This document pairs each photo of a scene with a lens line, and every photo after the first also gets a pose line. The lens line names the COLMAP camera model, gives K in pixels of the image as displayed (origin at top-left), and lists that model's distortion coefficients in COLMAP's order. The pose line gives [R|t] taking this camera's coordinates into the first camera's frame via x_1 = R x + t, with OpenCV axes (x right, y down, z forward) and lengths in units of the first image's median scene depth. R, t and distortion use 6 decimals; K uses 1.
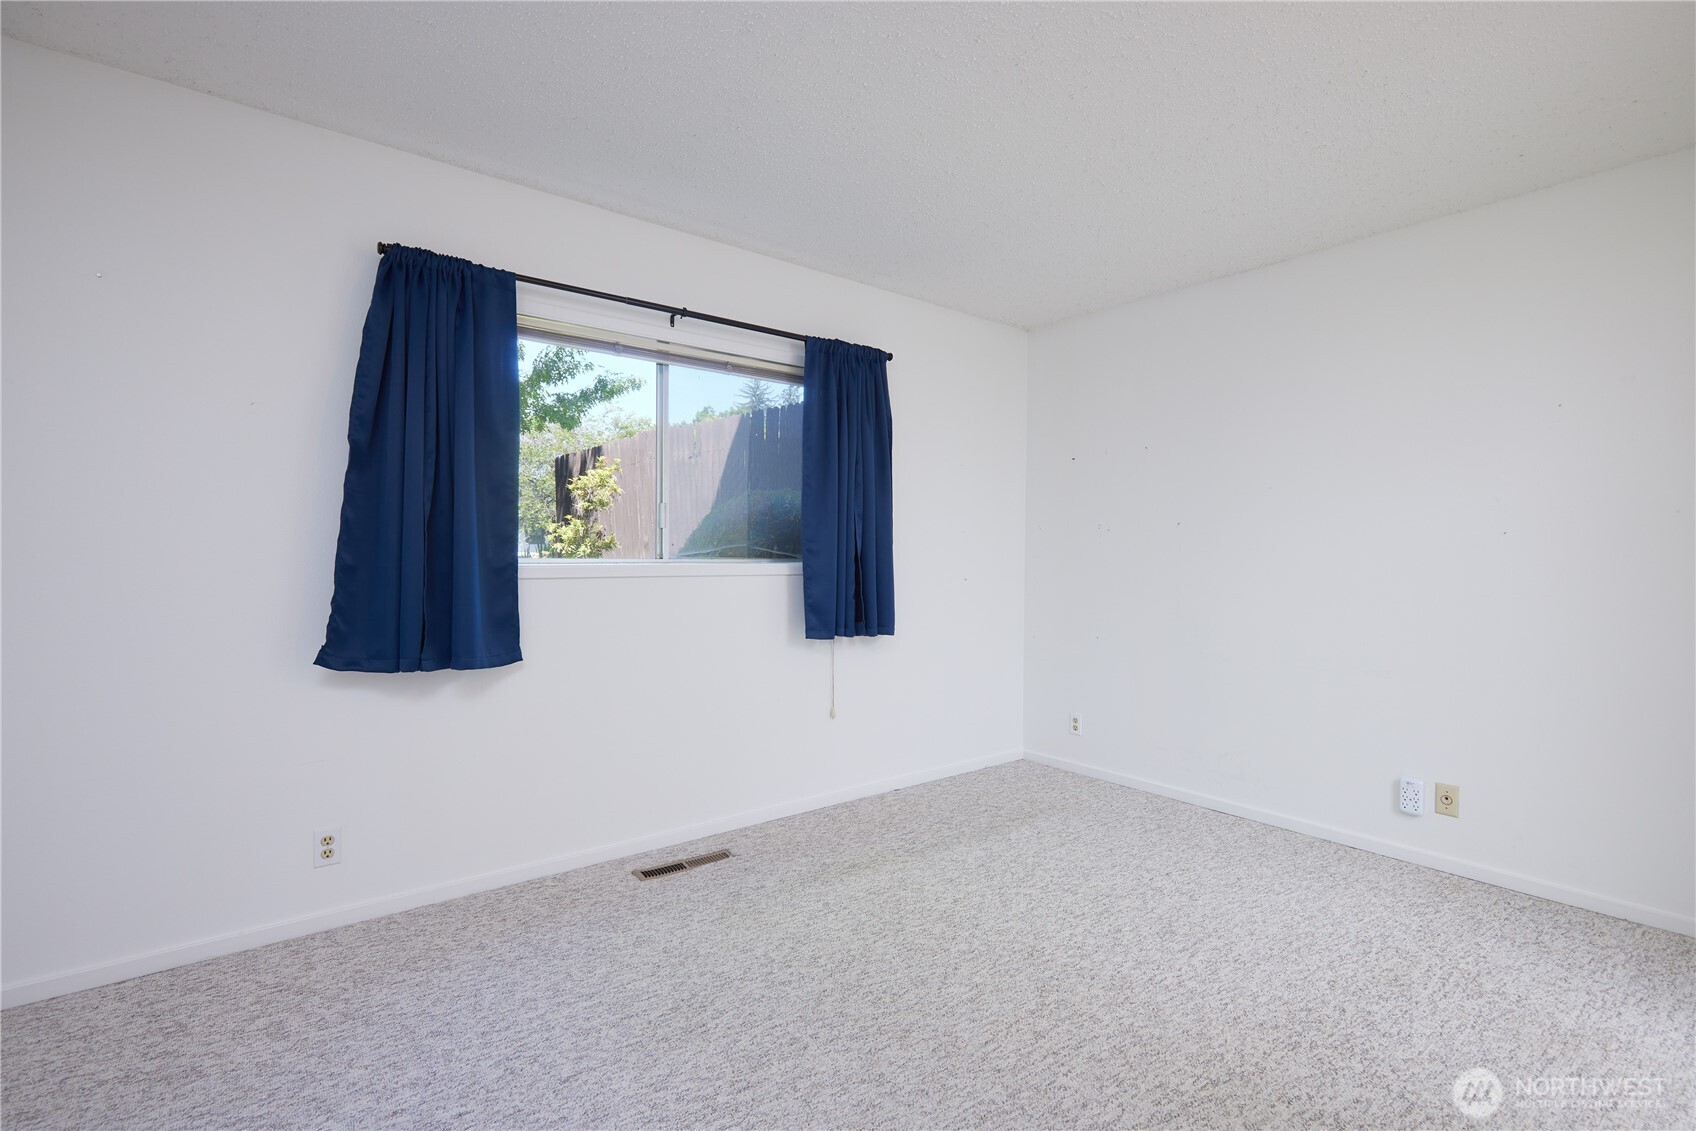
lens RADIAL K [[779.2, 0, 857.9], [0, 779.2, 541.5], [0, 0, 1]] dist [-0.001544, -0.000113]
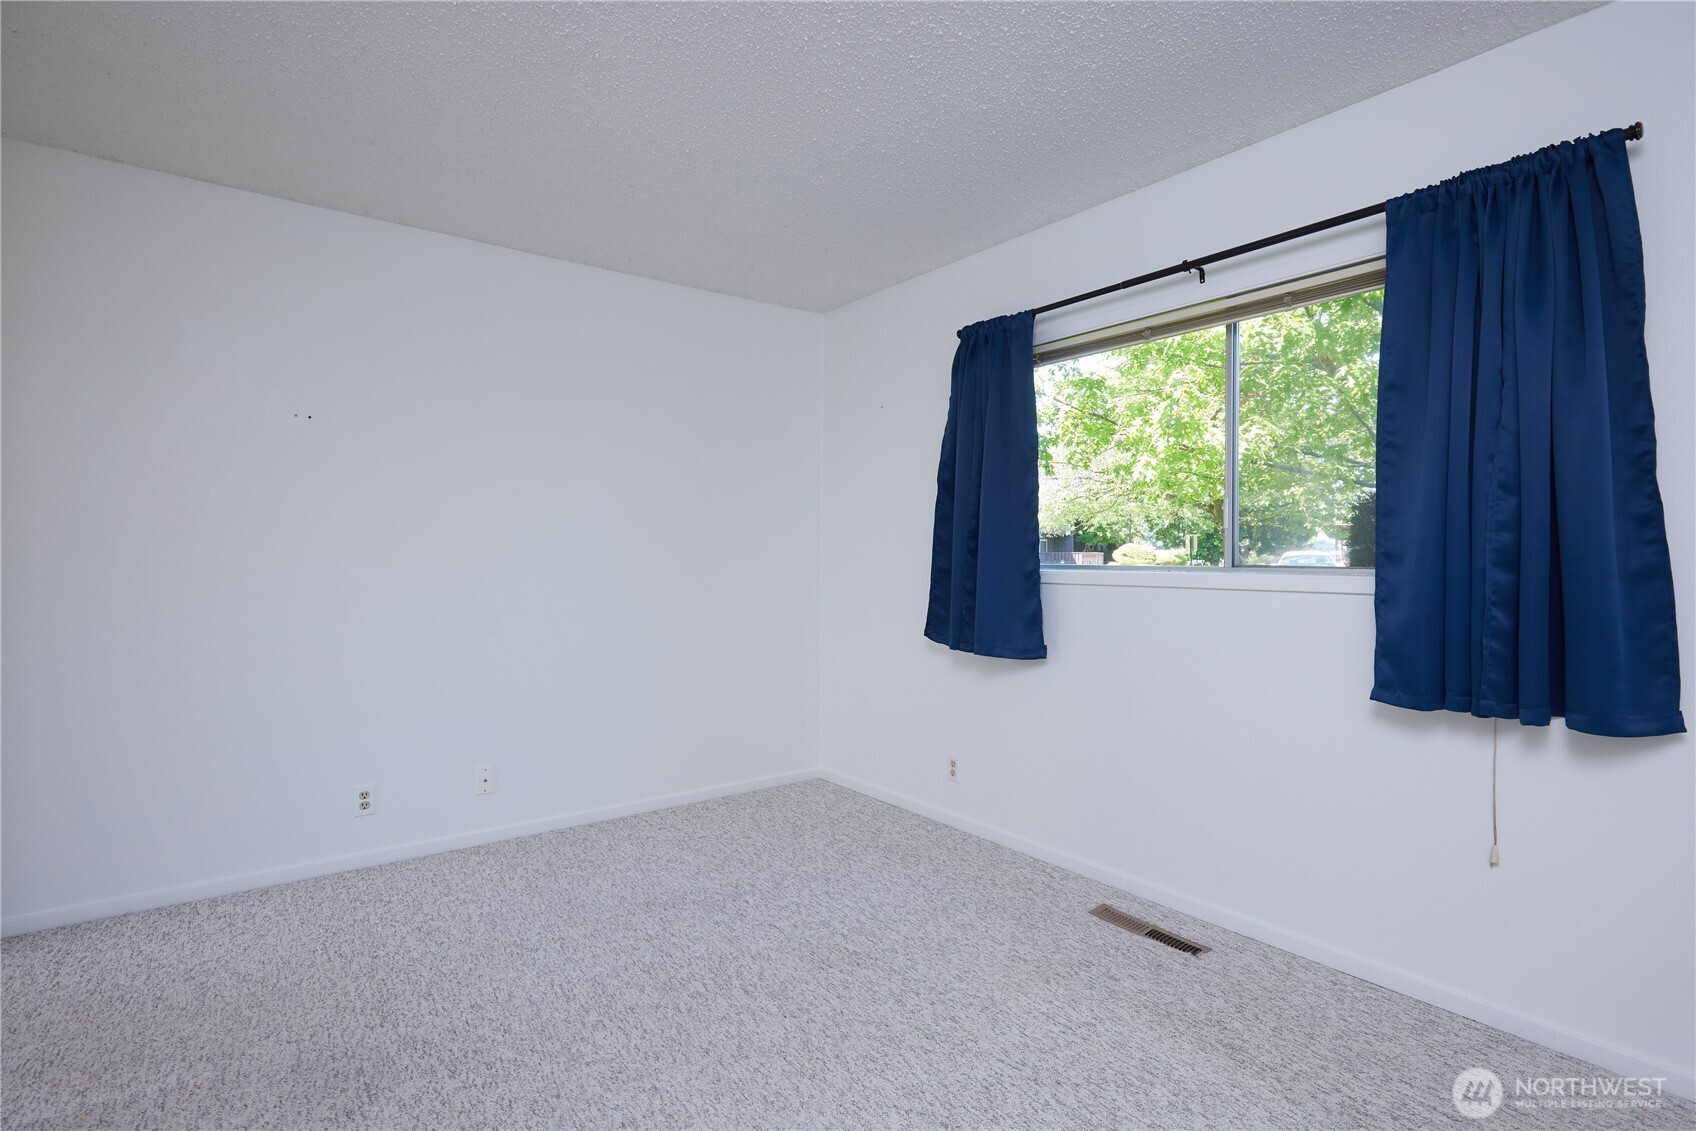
lens RADIAL K [[836.8, 0, 851.2], [0, 836.8, 543.4], [0, 0, 1]] dist [0.001030, 0.000439]
pose [[-0.024986, -0.021382, -0.999459, 0.756509], [0.010481, 0.999711, -0.021649, 0.014286], [0.999633, -0.011016, -0.024755, 0.764815]]
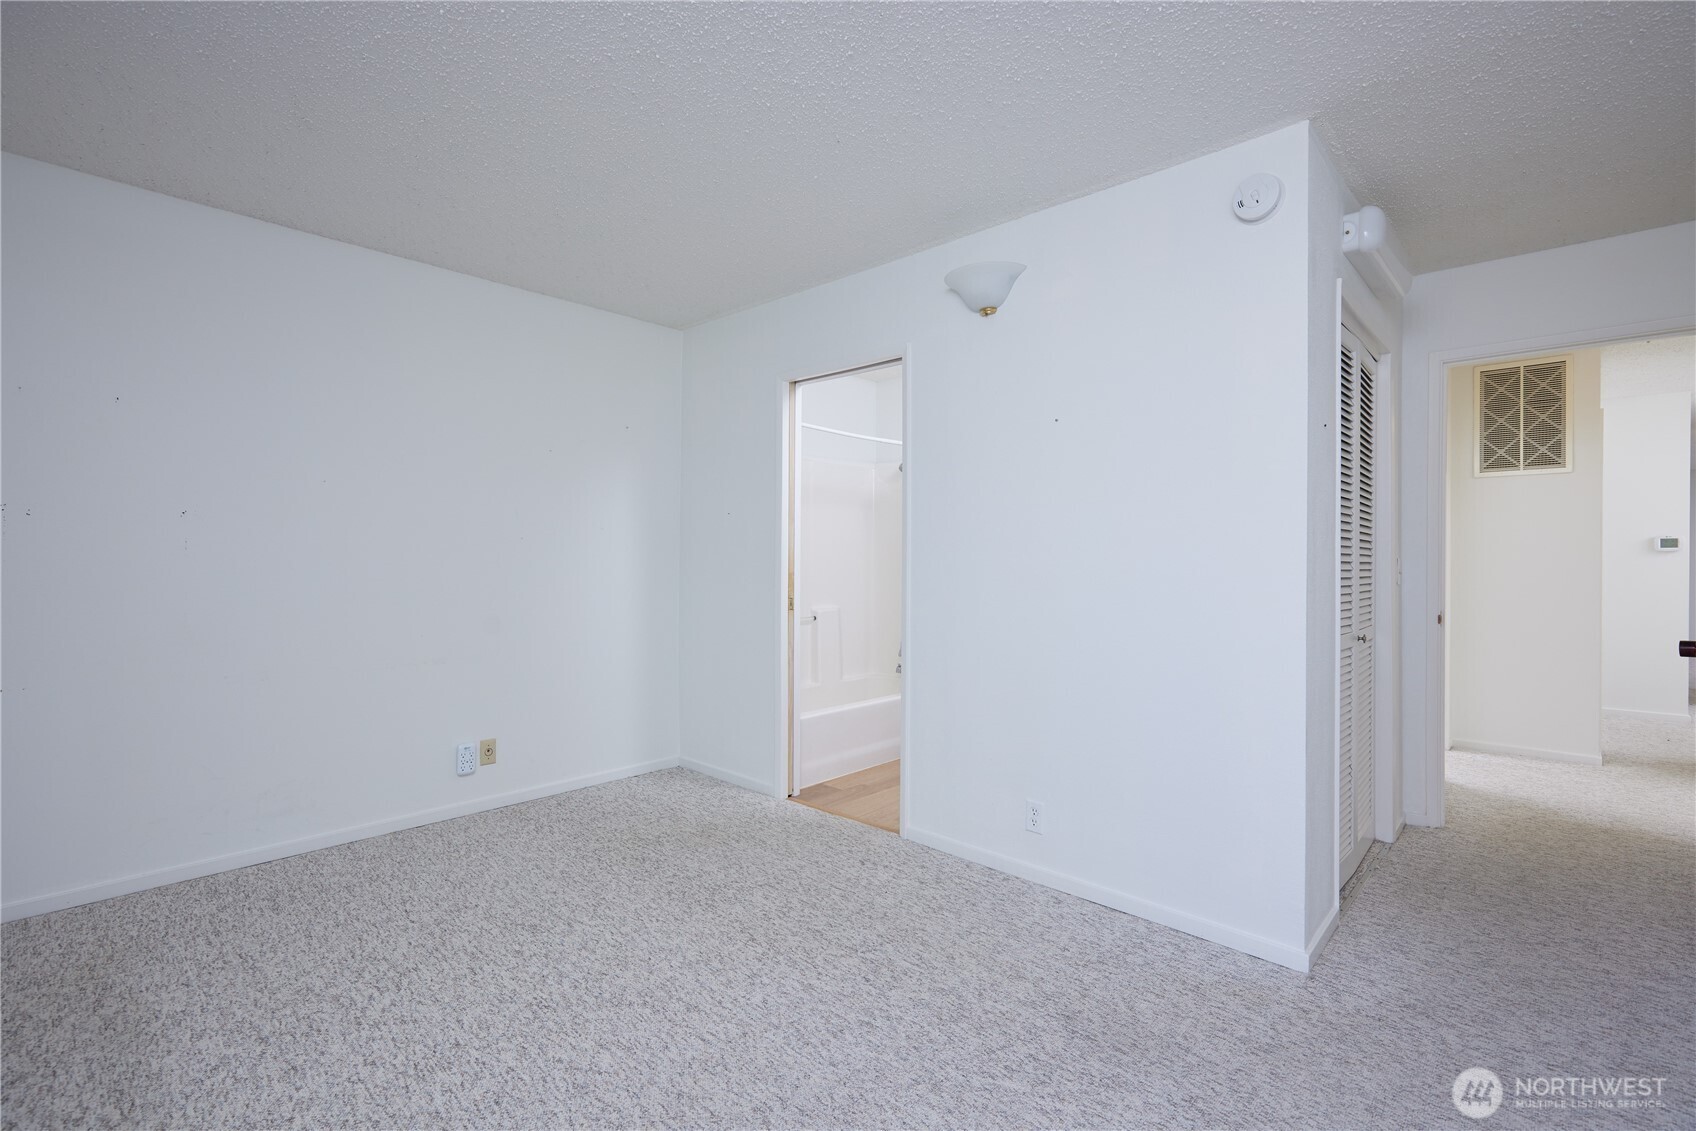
lens RADIAL K [[769.6, 0, 853.6], [0, 769.6, 561.1], [0, 0, 1]] dist [0.002117, -0.000501]
pose [[-0.158980, -0.012447, 0.987203, -0.590642], [-0.021623, 0.999725, 0.009122, 0.003464], [-0.987045, -0.019896, -0.159206, 0.679263]]
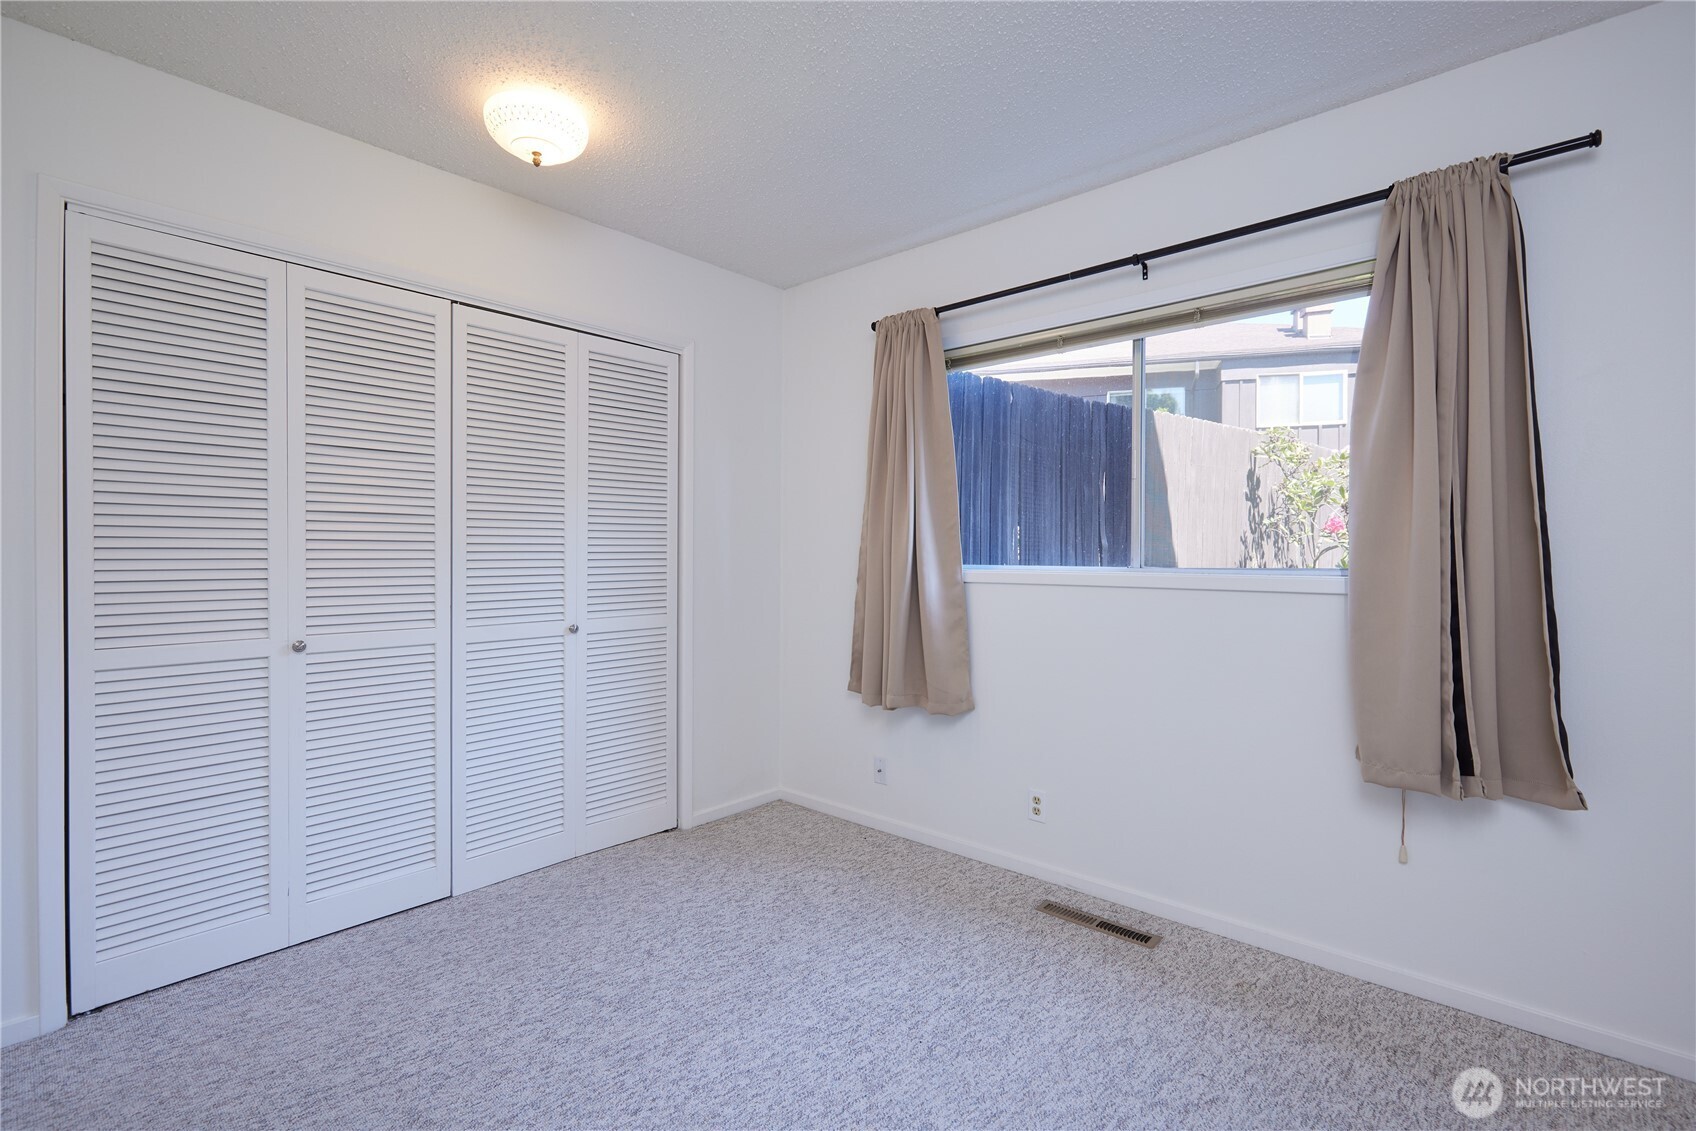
lens RADIAL K [[775.2, 0, 848.0], [0, 775.2, 565.5], [0, 0, 1]] dist [0.003629, 0.000592]
pose [[0.171153, 0.007304, -0.985217, 0.609164], [0.019936, 0.999742, 0.010875, 0.011702], [0.985043, -0.021503, 0.170963, 0.647044]]
